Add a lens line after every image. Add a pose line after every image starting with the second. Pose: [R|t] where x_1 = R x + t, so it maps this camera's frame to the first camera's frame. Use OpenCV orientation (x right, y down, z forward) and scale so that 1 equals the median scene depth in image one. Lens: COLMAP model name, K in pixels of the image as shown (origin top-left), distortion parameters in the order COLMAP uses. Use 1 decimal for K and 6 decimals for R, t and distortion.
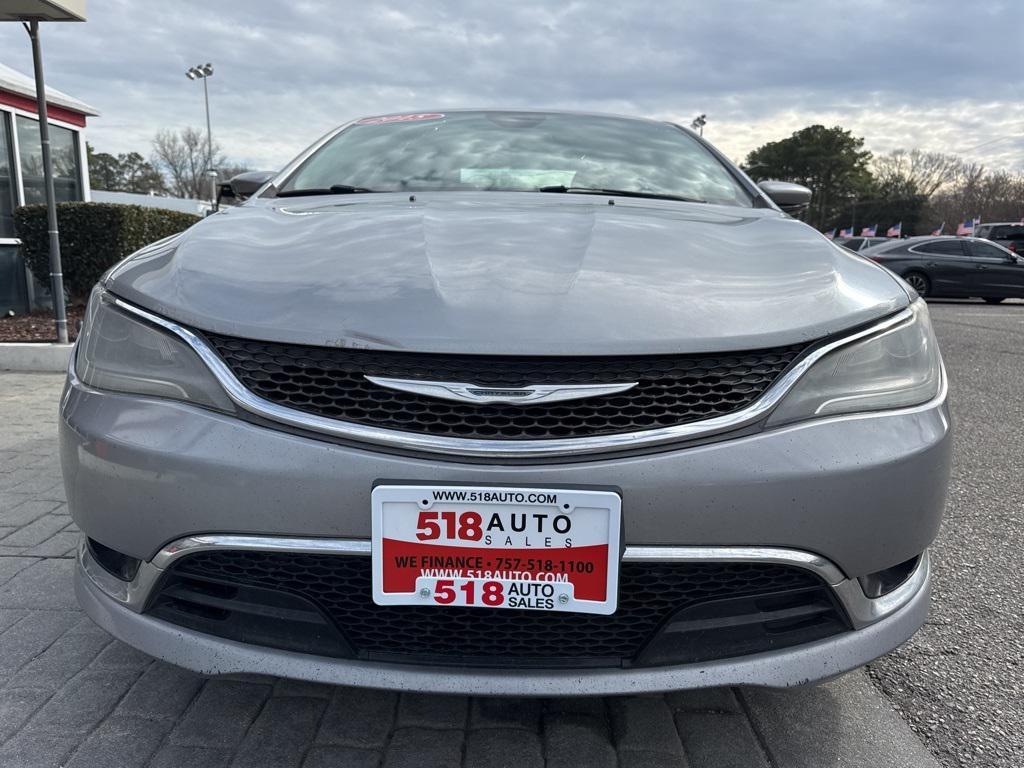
lens RADIAL K [[715.3, 0, 502.8], [0, 715.3, 385.4], [0, 0, 1]] dist [0.065010, -0.066561]
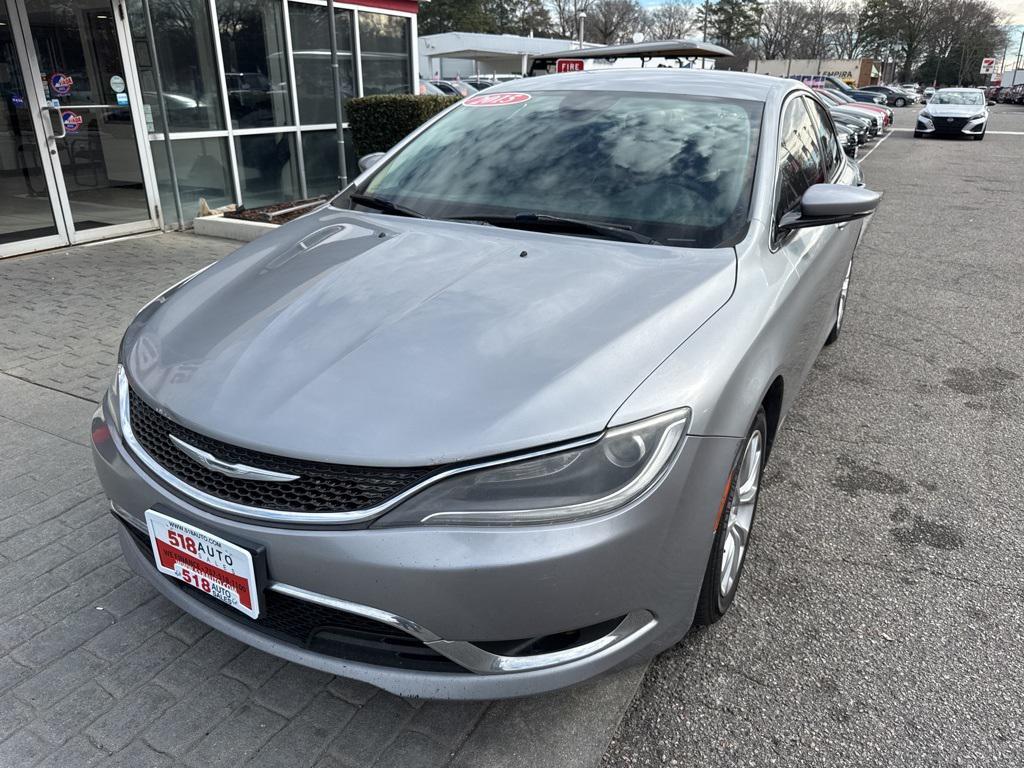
lens RADIAL K [[720.7, 0, 512.0], [0, 720.7, 384.0], [0, 0, 1]] dist [0.018809, -0.028228]
pose [[0.888972, 0.166578, -0.426592, 1.233684], [-0.075382, 0.972021, 0.222471, -0.577336], [0.451715, -0.165613, 0.876656, -0.057921]]
